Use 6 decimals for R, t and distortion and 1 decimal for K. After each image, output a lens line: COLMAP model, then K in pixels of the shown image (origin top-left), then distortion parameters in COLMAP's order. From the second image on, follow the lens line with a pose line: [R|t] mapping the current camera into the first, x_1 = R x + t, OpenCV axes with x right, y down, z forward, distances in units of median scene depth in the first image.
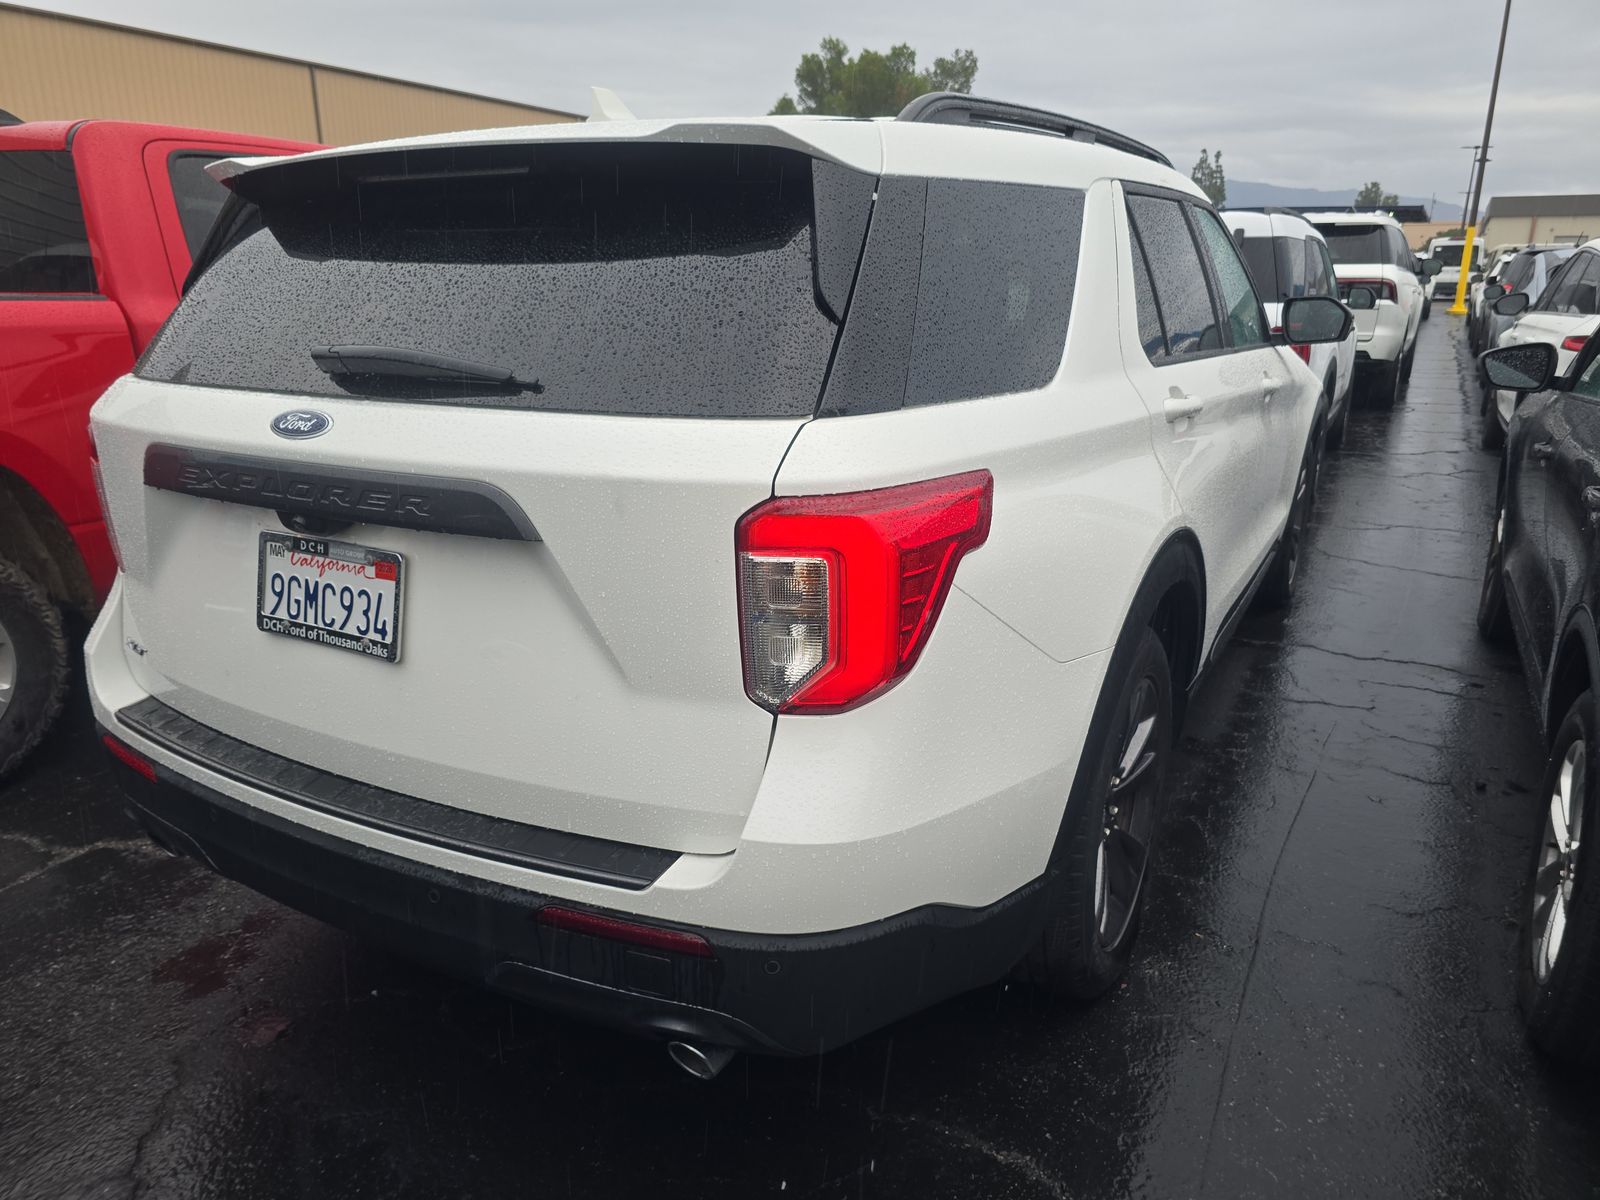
lens RADIAL K [[1100.5, 0, 800.5], [0, 1100.5, 587.9], [0, 0, 1]] dist [0.056701, -0.049105]
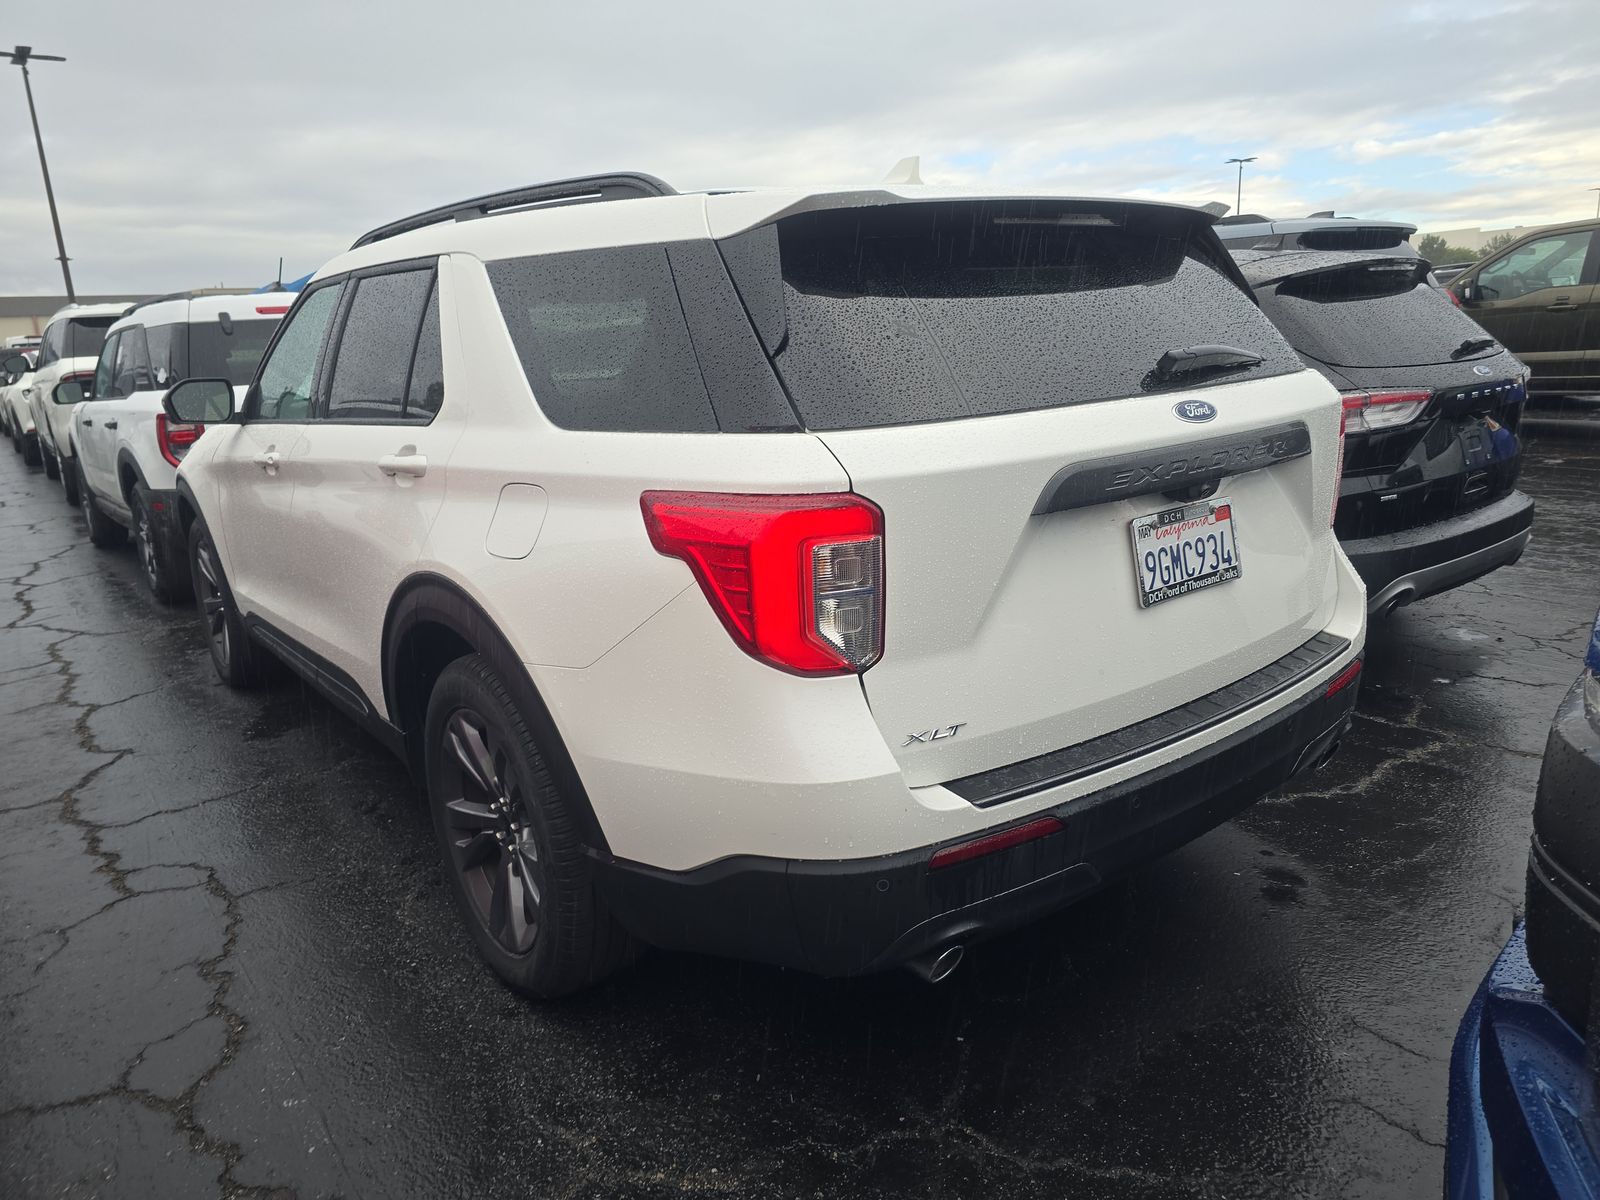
lens RADIAL K [[1100.5, 0, 801.7], [0, 1100.5, 582.9], [0, 0, 1]] dist [0.056701, -0.049105]
pose [[0.366738, -0.225013, 0.902703, -1.701959], [0.303126, 0.946260, 0.112720, -0.228884], [-0.879556, 0.232294, 0.415237, 0.874235]]
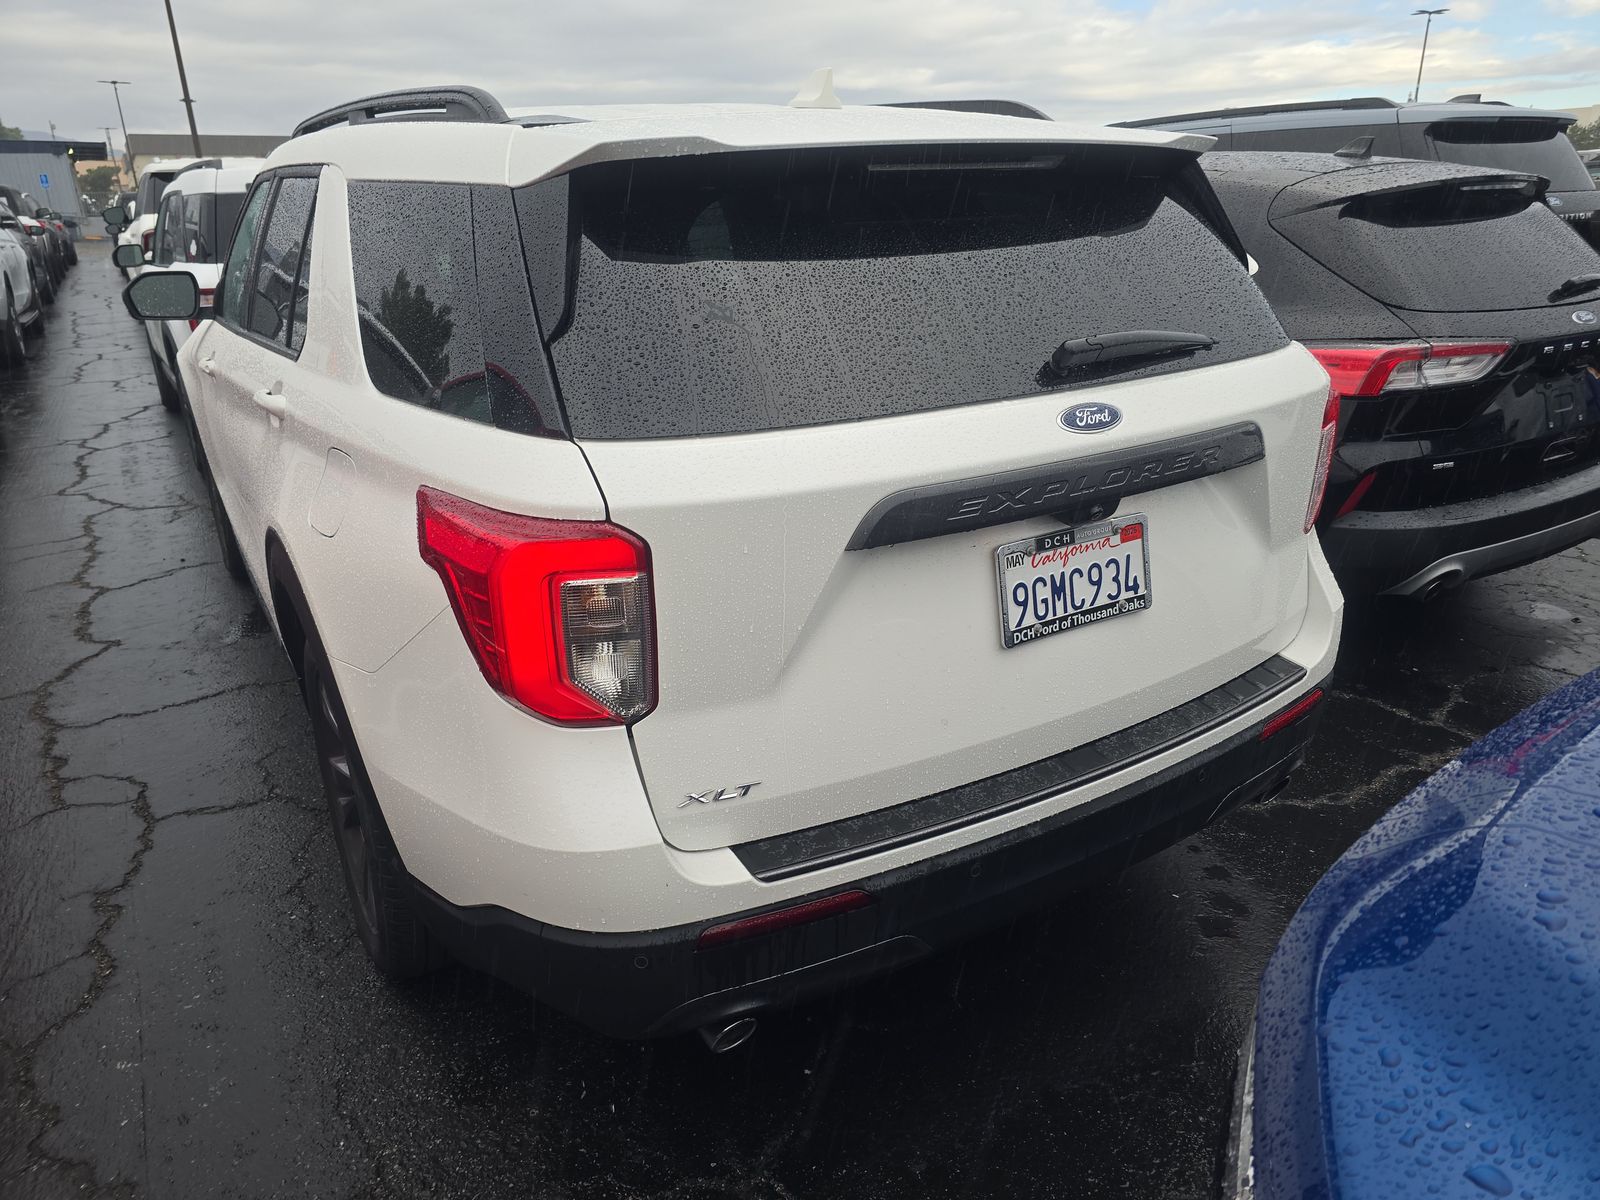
lens RADIAL K [[1100.5, 0, 801.4], [0, 1100.5, 588.6], [0, 0, 1]] dist [0.056701, -0.049105]
pose [[0.469950, -0.305719, 0.828059, -1.410134], [0.262605, 0.944053, 0.199507, -0.260930], [-0.842725, 0.123694, 0.523941, 0.674433]]
